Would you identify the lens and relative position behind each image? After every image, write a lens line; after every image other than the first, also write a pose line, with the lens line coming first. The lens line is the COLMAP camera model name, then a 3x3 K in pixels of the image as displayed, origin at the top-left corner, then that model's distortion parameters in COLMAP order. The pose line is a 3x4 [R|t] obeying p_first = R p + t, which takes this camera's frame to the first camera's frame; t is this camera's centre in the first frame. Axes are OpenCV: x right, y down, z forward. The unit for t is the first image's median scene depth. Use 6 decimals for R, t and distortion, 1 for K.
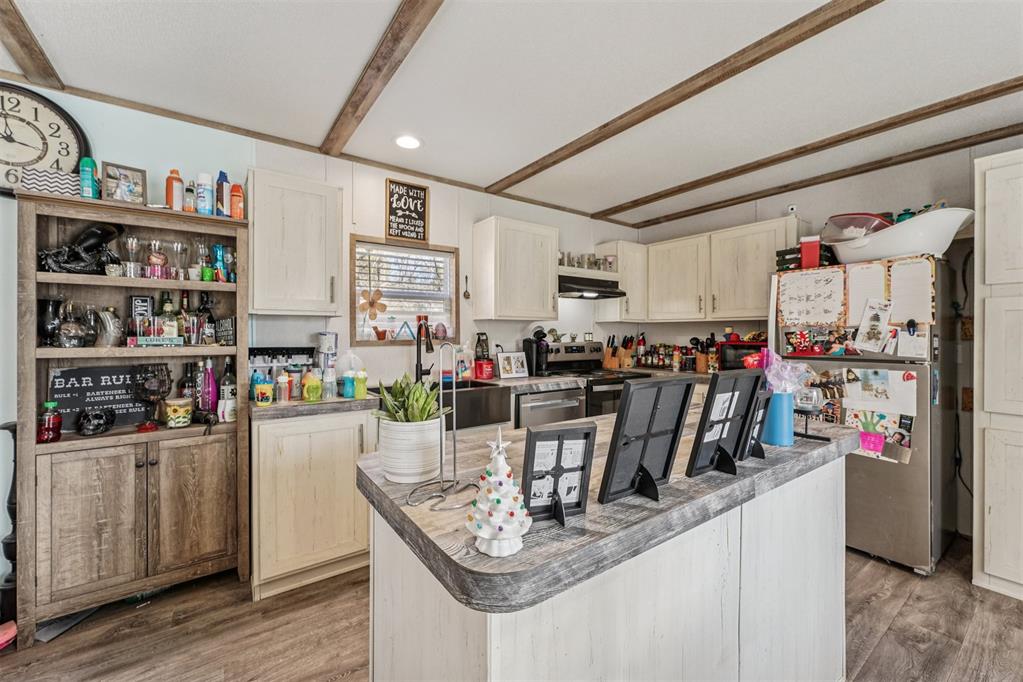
lens RADIAL K [[416.5, 0, 505.1], [0, 416.5, 336.0], [0, 0, 1]] dist [0.000473, -0.000188]
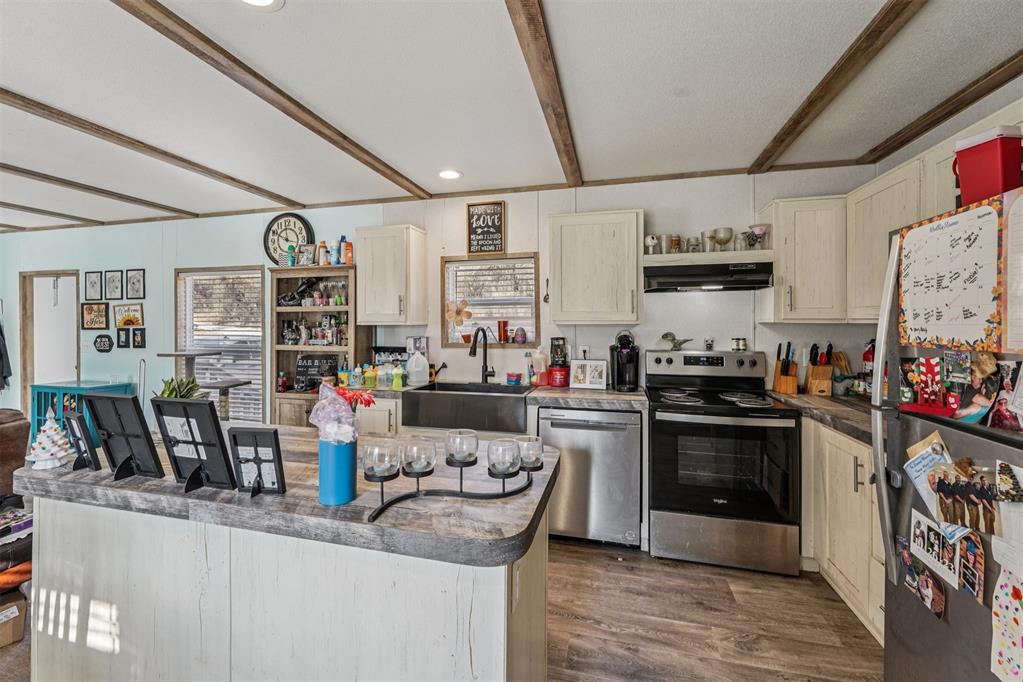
lens RADIAL K [[416.5, 0, 492.8], [0, 416.5, 327.0], [0, 0, 1]] dist [0.000473, -0.000188]
pose [[0.637647, 0.003188, -0.770322, 0.643744], [-0.001670, 0.999995, 0.002756, -0.037900], [0.770327, -0.000471, 0.637649, 0.307210]]
